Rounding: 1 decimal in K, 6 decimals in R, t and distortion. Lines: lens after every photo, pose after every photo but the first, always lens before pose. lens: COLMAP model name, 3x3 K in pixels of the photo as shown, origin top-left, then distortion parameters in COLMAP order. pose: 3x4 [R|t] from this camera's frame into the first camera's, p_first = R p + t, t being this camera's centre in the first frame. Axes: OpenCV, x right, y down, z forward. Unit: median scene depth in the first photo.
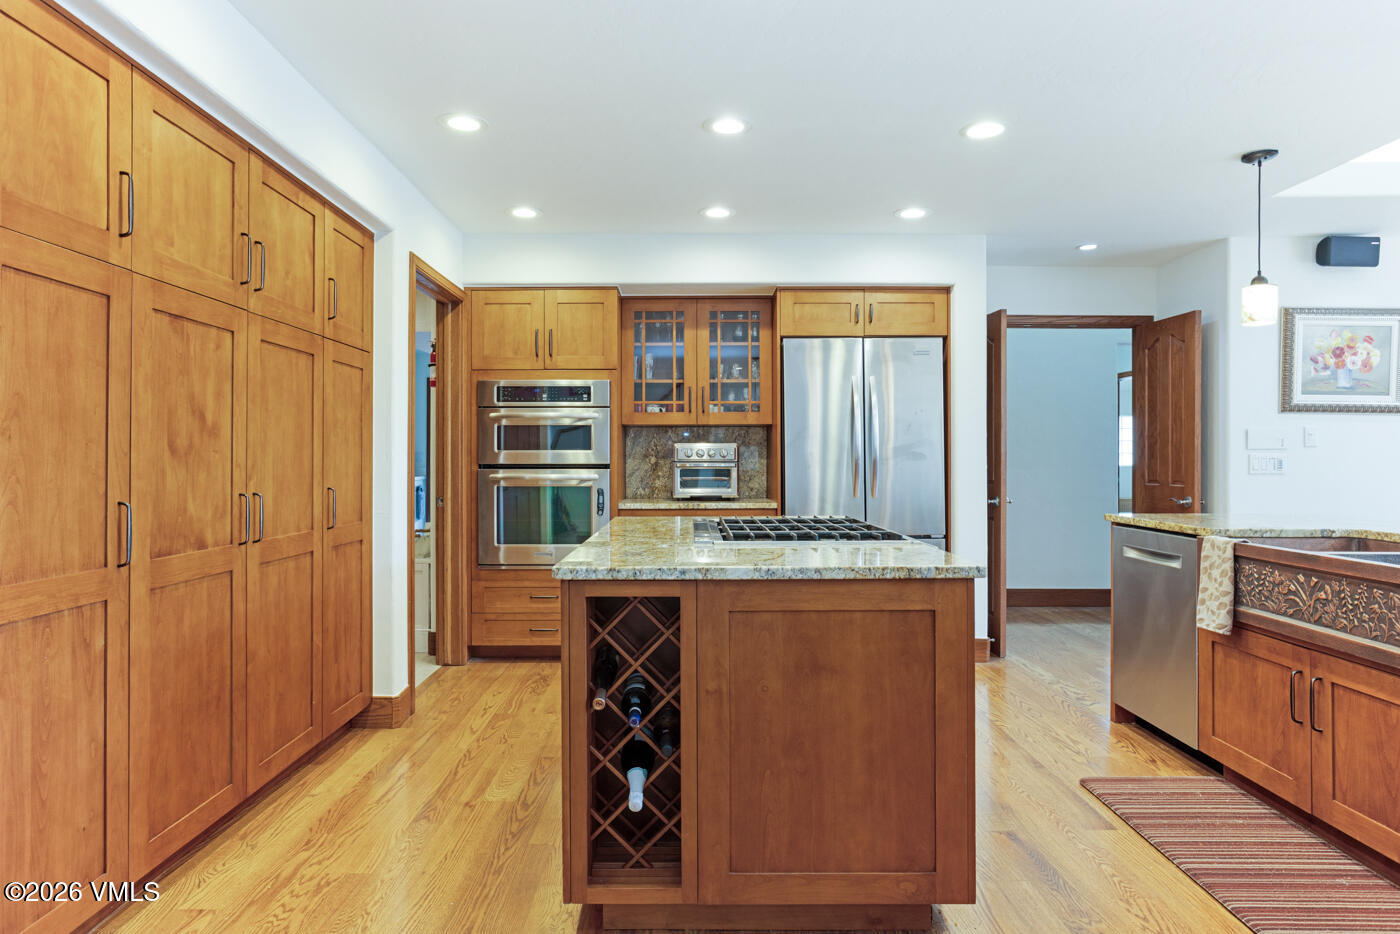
lens RADIAL K [[818.2, 0, 681.3], [0, 818.2, 456.8], [0, 0, 1]] dist [-0.022328, 0.008930]
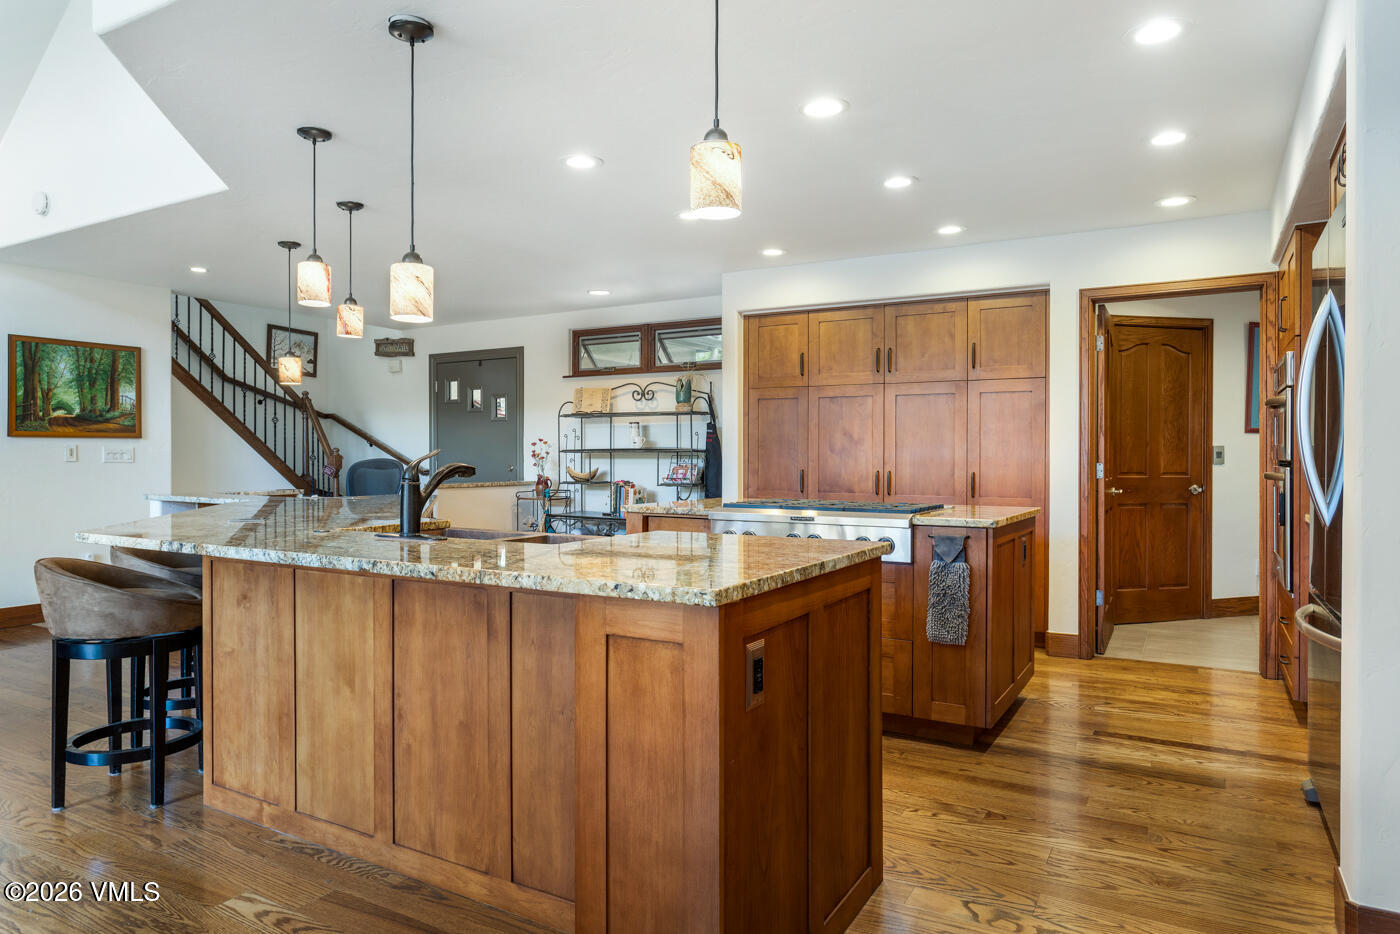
lens RADIAL K [[862.7, 0, 703.4], [0, 862.7, 461.5], [0, 0, 1]] dist [-0.006890, 0.001666]
pose [[-0.488957, 0.004017, -0.872299, 1.312667], [-0.000808, 0.999987, 0.005057, 0.007751], [0.872308, 0.003178, -0.488947, 1.353492]]
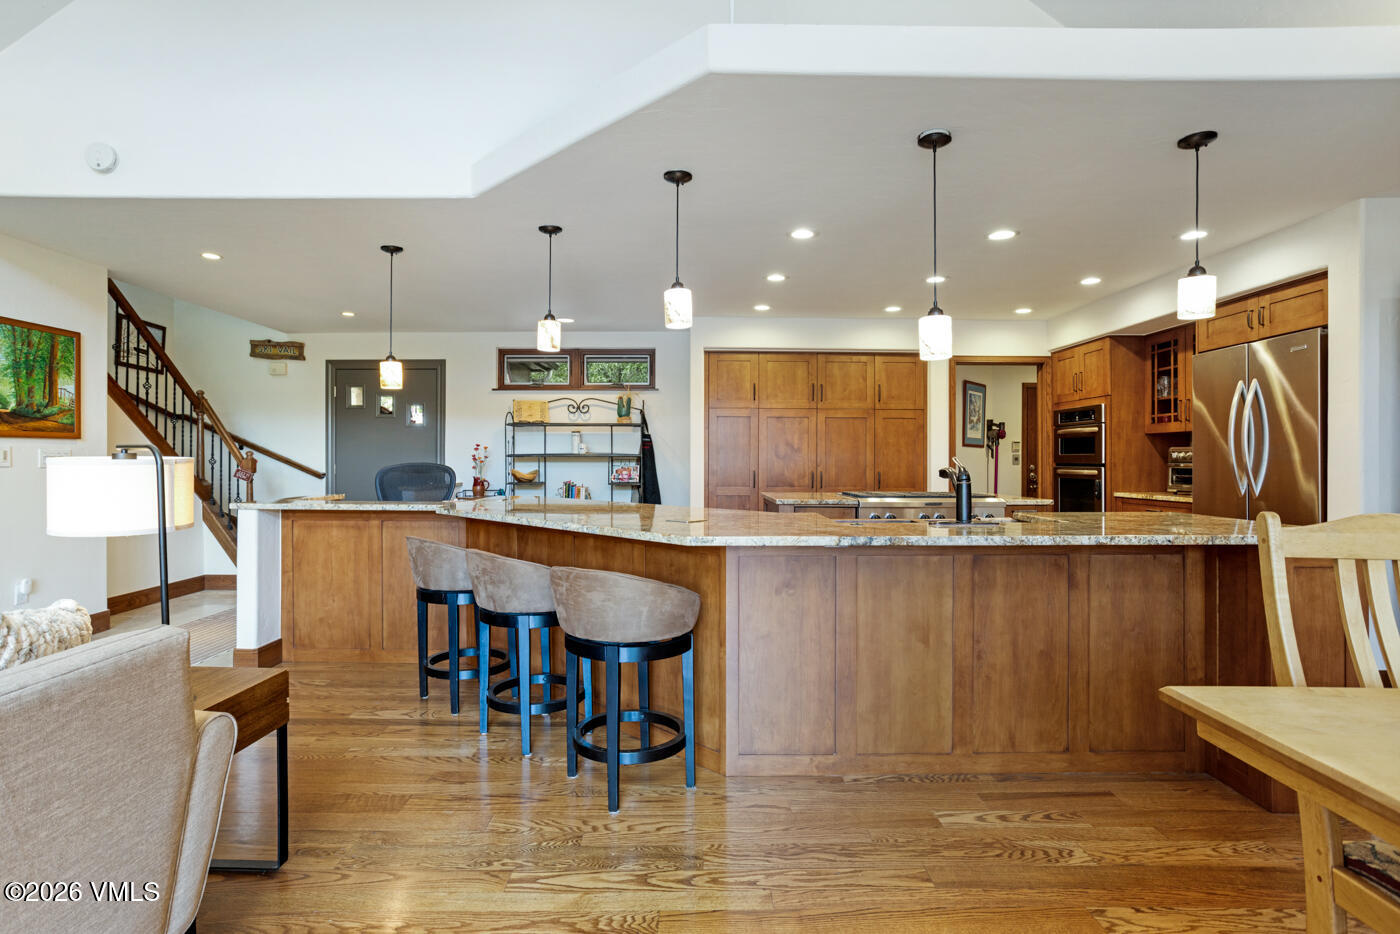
lens RADIAL K [[688.4, 0, 699.8], [0, 688.4, 465.6], [0, 0, 1]] dist [-0.023412, 0.012290]
pose [[0.021434, 0.008428, -0.999735, 1.575613], [-0.000652, 0.999964, 0.008416, 0.004194], [0.999770, 0.000472, 0.021438, 0.420191]]
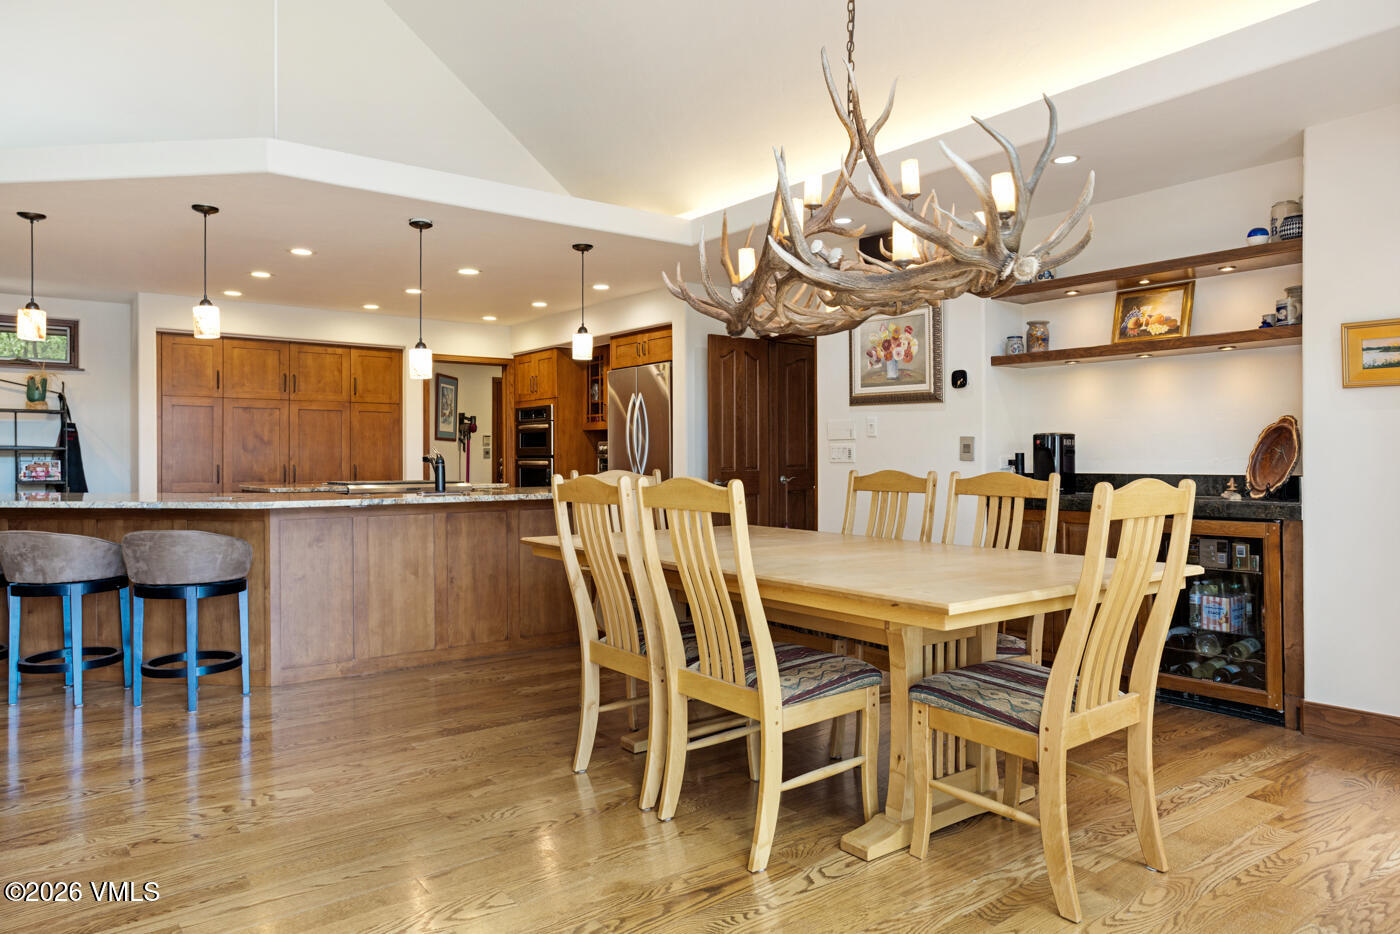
lens RADIAL K [[916.6, 0, 689.2], [0, 916.6, 455.7], [0, 0, 1]] dist [-0.025970, 0.014318]
pose [[0.613795, -0.002998, -0.789460, 2.284486], [0.004122, 0.999991, -0.000593, 0.017753], [0.789455, -0.002890, 0.613802, 0.118749]]
